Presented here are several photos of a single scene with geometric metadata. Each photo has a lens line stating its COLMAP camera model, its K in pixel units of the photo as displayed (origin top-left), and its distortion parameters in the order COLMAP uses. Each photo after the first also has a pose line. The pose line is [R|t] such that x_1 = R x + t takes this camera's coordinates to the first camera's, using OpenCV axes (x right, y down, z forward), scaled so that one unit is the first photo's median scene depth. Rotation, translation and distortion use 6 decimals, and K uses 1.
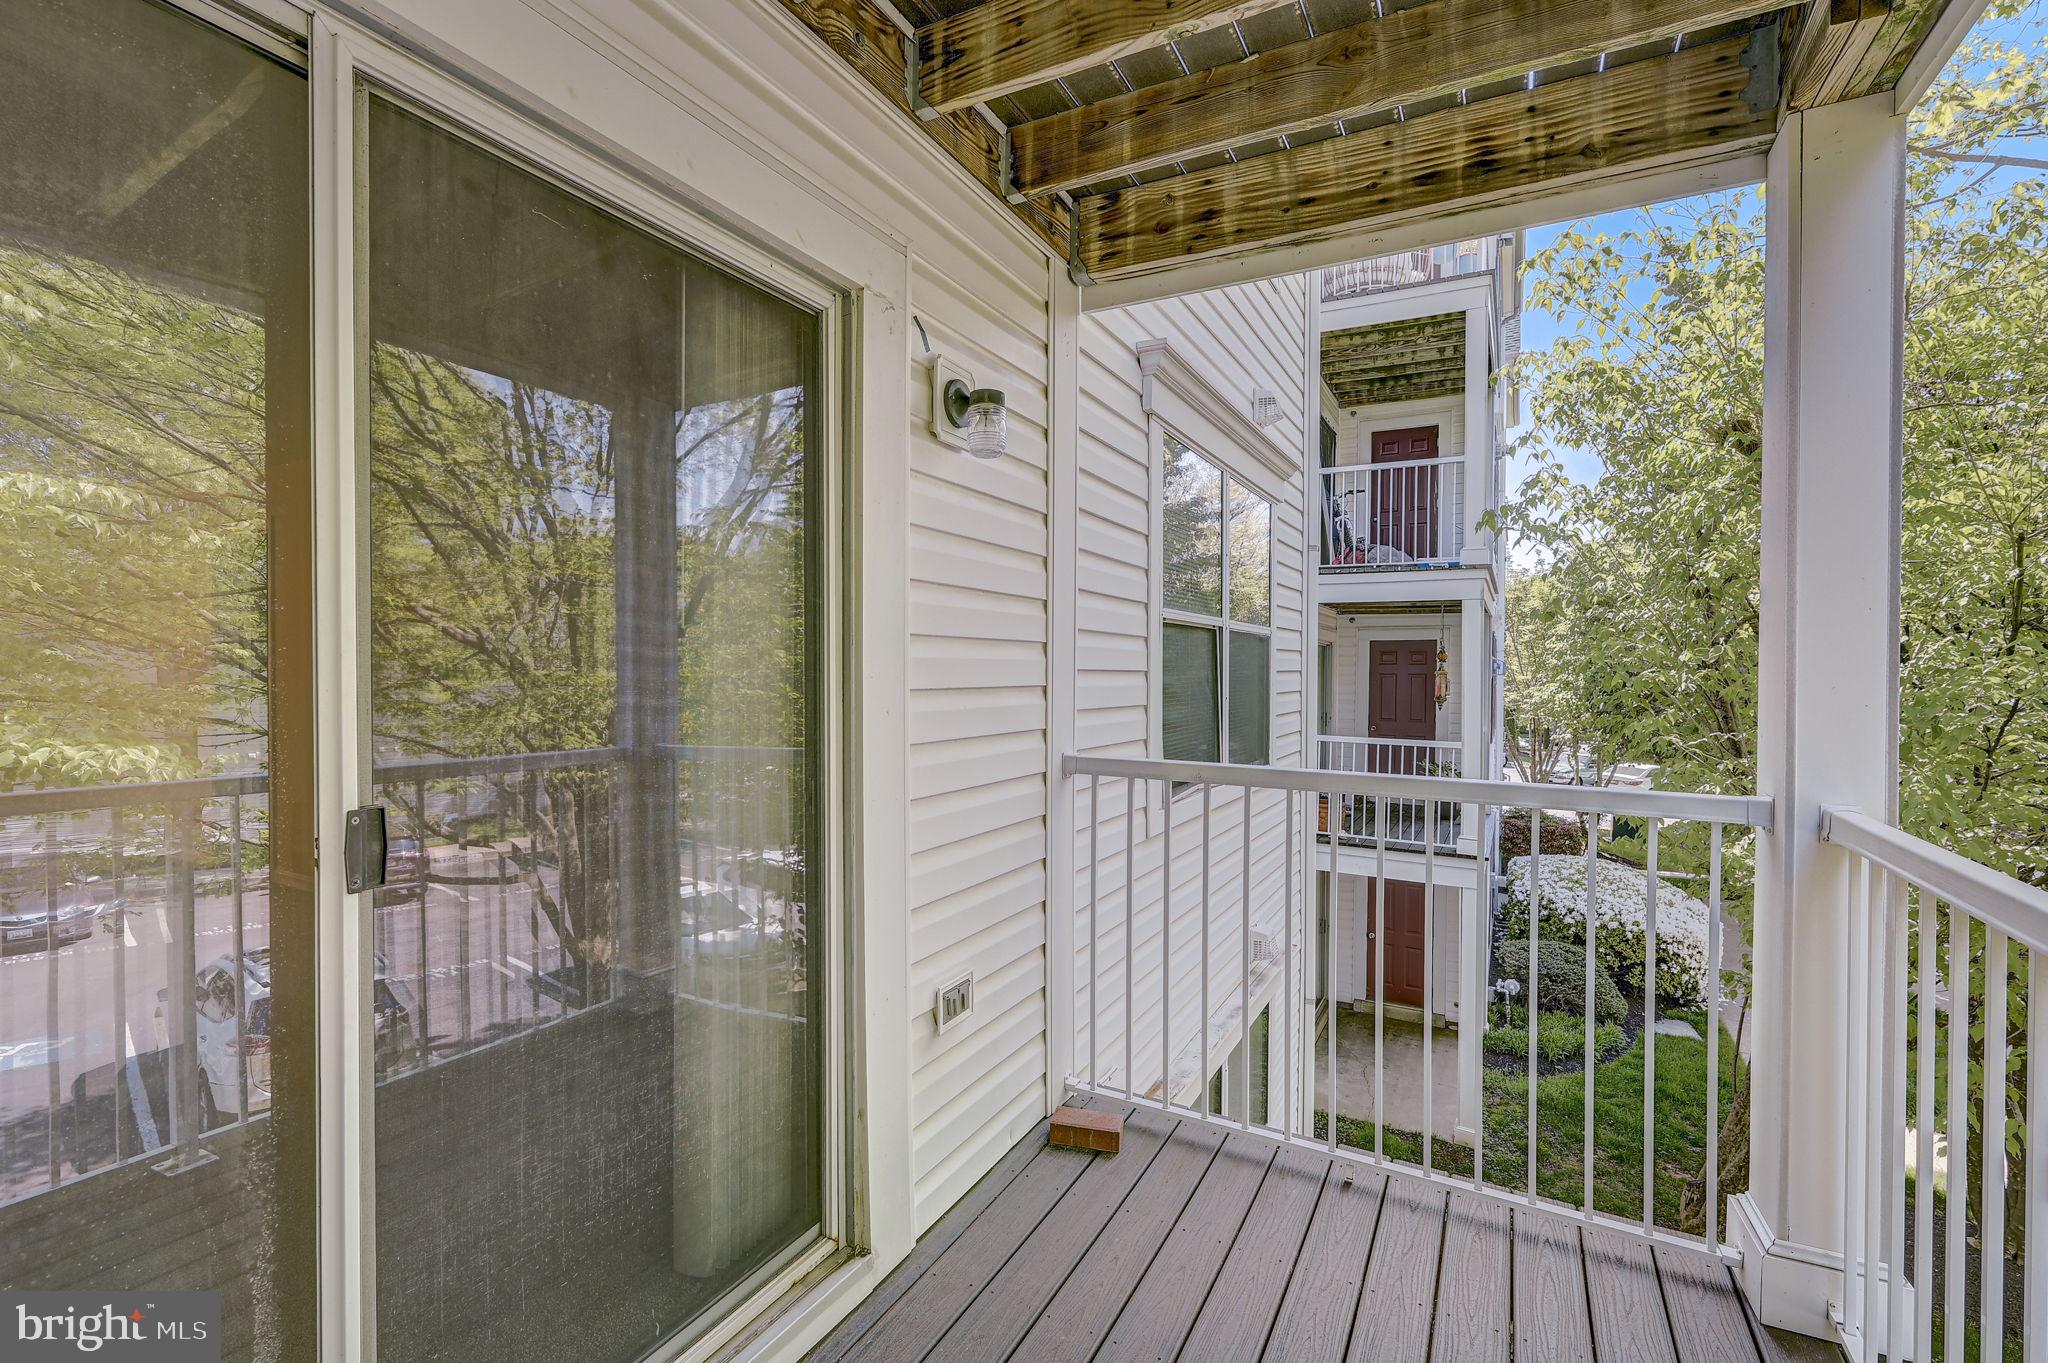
lens RADIAL K [[923.8, 0, 1020.3], [0, 923.8, 691.1], [0, 0, 1]] dist [-0.002271, 0.000327]
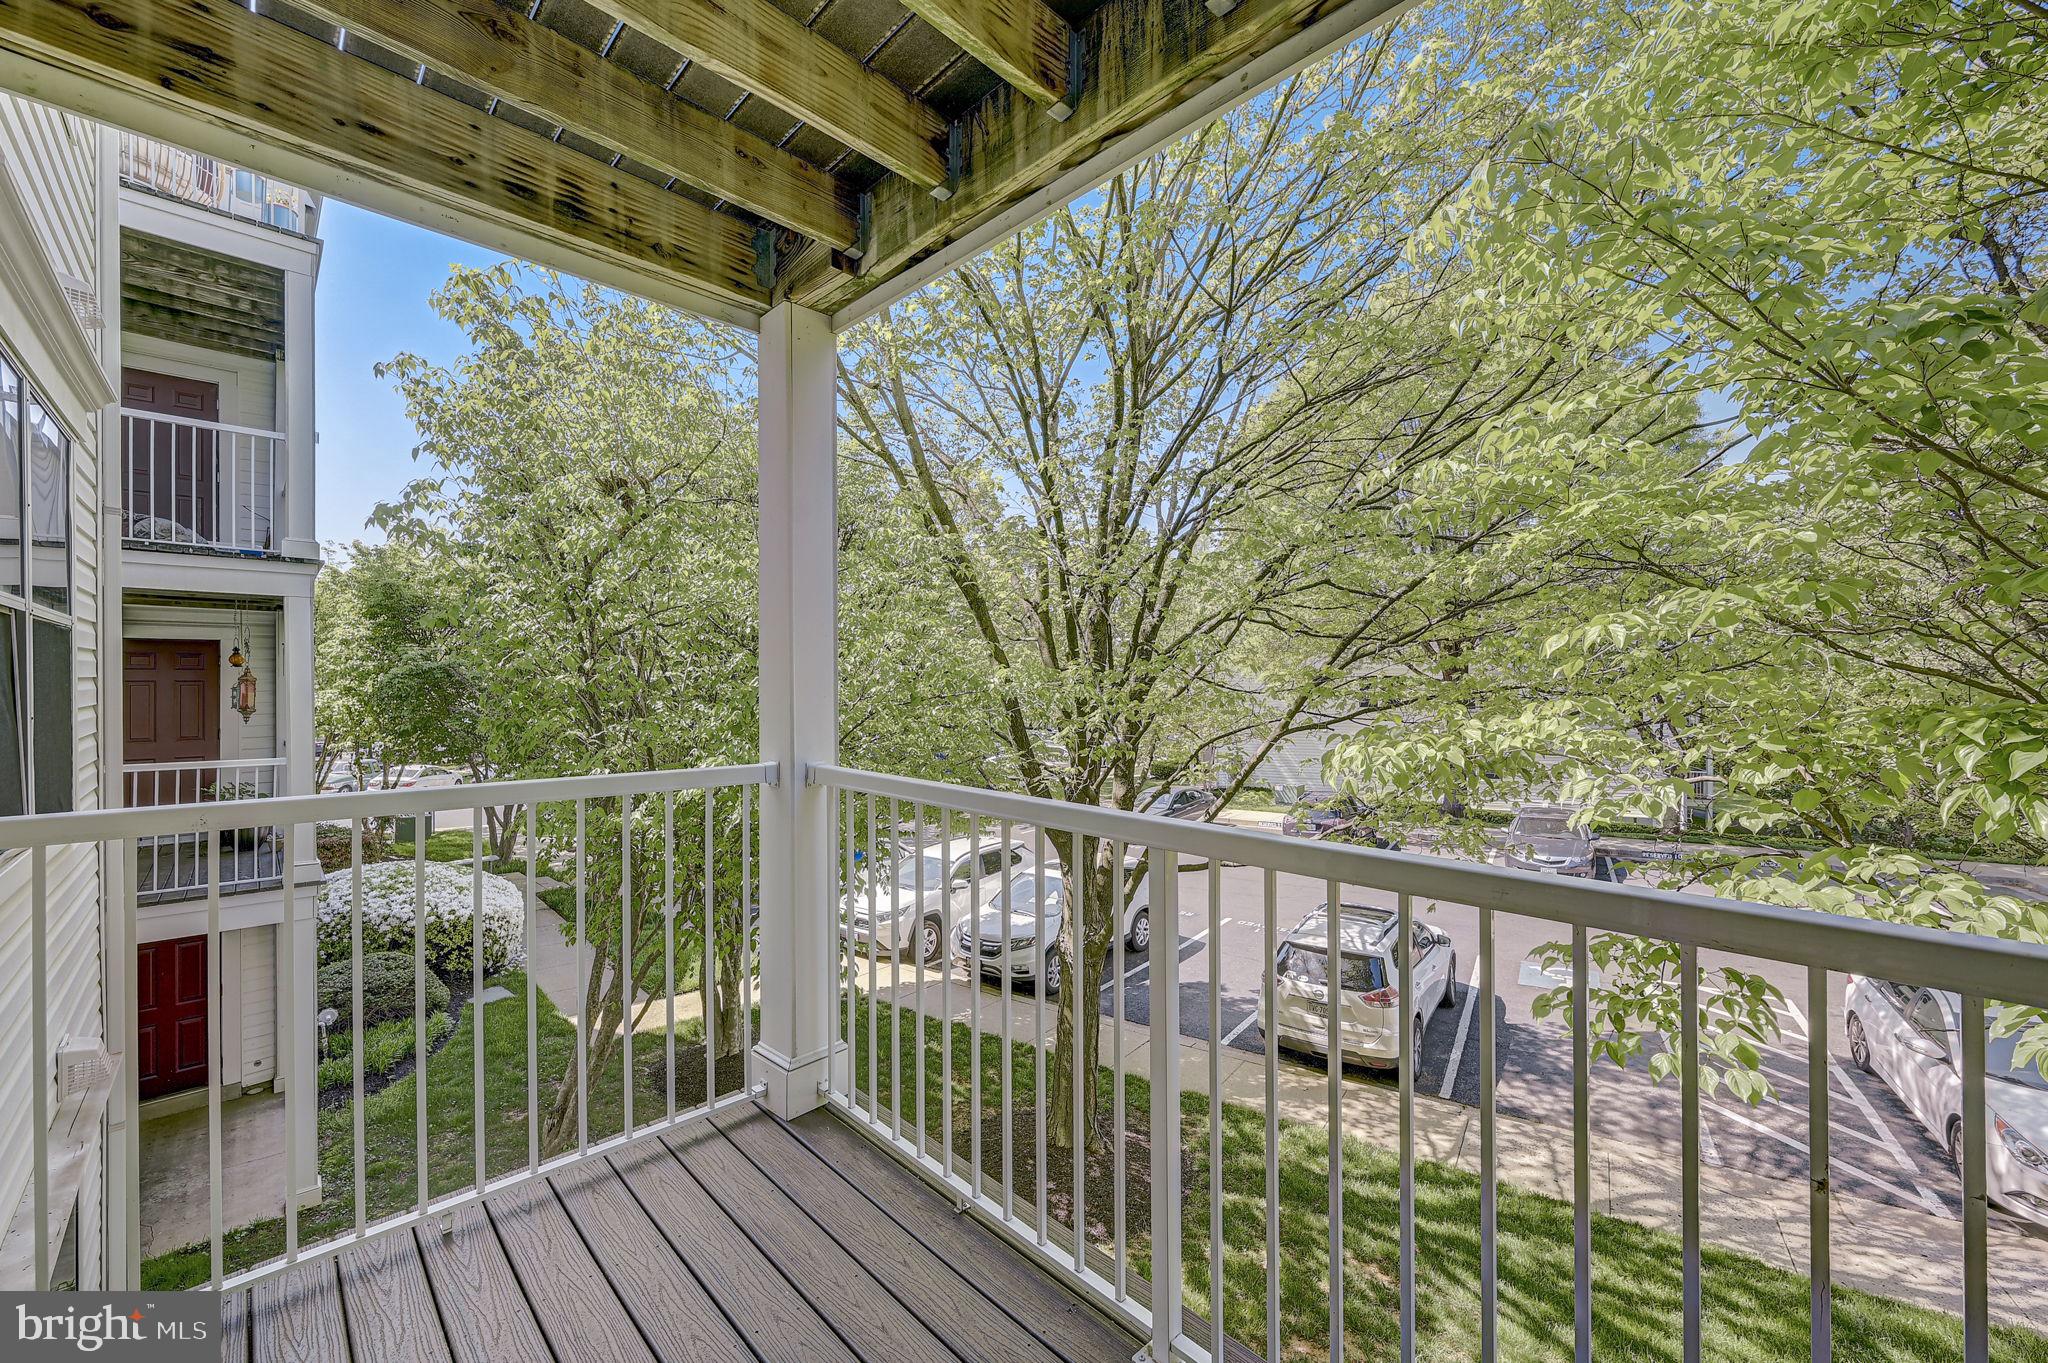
lens RADIAL K [[886.0, 0, 1028.6], [0, 886.0, 689.5], [0, 0, 1]] dist [-0.003626, -0.000012]
pose [[0.226437, -0.018421, 0.973852, -0.187568], [0.025267, 0.999596, 0.013033, -0.002447], [-0.973698, 0.021655, 0.226810, 0.119770]]
